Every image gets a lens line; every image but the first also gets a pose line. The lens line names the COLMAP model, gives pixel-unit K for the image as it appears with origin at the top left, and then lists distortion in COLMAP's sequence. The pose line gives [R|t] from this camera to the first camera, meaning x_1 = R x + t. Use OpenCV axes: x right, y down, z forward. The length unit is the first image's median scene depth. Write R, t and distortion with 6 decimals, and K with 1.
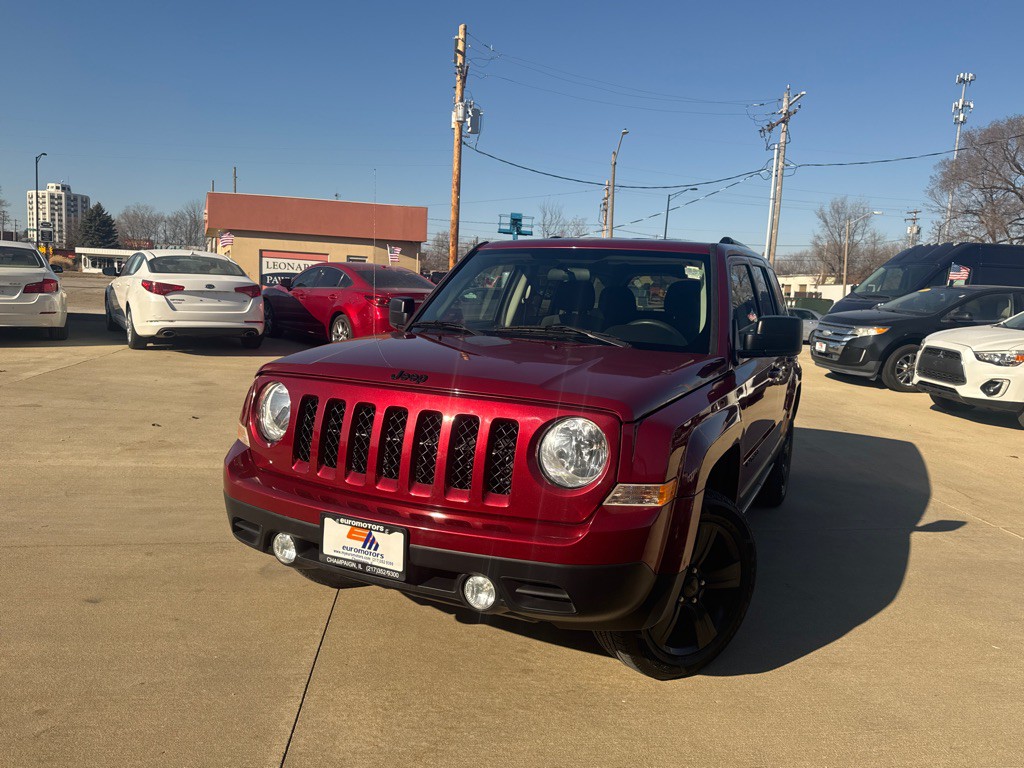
lens RADIAL K [[794.5, 0, 516.1], [0, 794.5, 383.2], [0, 0, 1]] dist [0.086350, -0.124663]
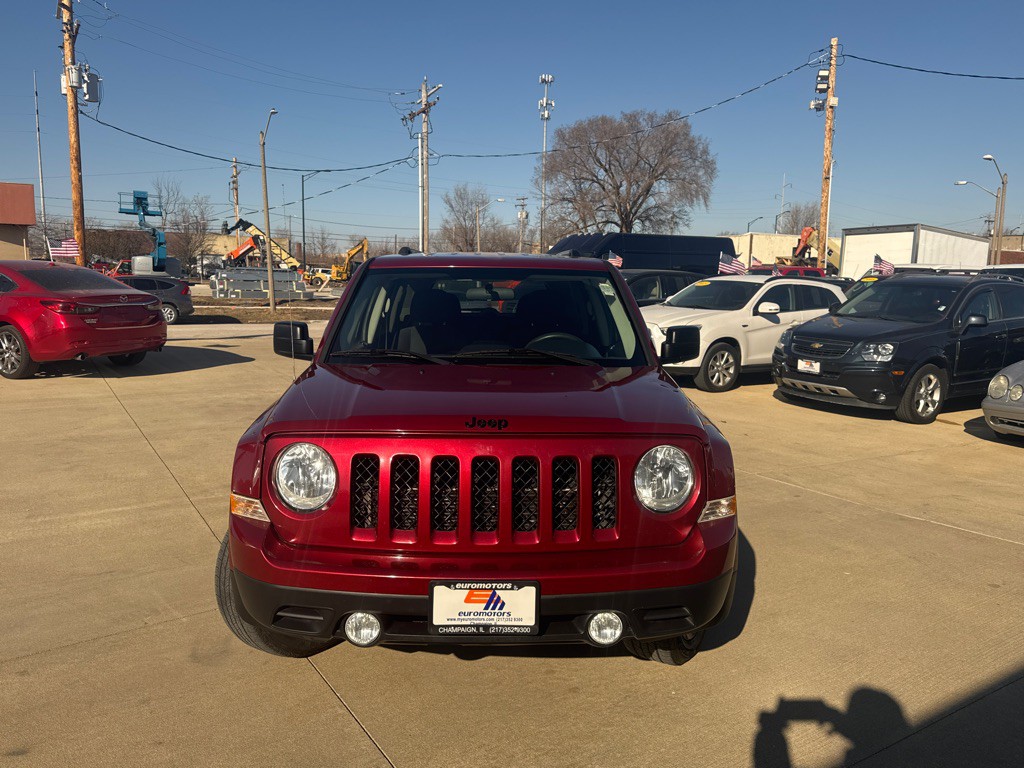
lens RADIAL K [[782.8, 0, 512.0], [0, 782.8, 384.0], [0, 0, 1]] dist [0.118955, -0.177939]
pose [[0.888145, -0.094295, 0.449786, -0.067292], [0.080489, 0.995512, 0.049771, -0.012771], [-0.452461, -0.008001, 0.891748, 0.017614]]
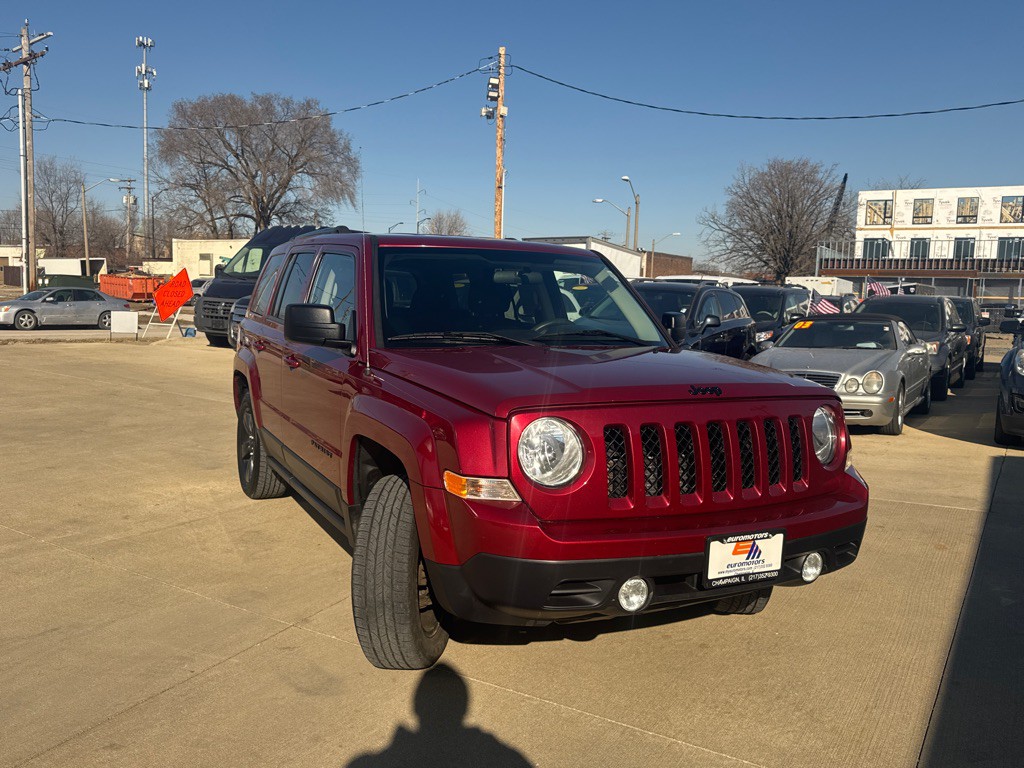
lens RADIAL K [[869.4, 0, 509.8], [0, 869.4, 400.6], [0, 0, 1]] dist [0.106500, -0.178992]
pose [[0.583673, -0.122283, 0.802728, -0.149056], [0.088764, 0.992279, 0.086617, -0.014350], [-0.807123, 0.020697, 0.590021, 0.069305]]
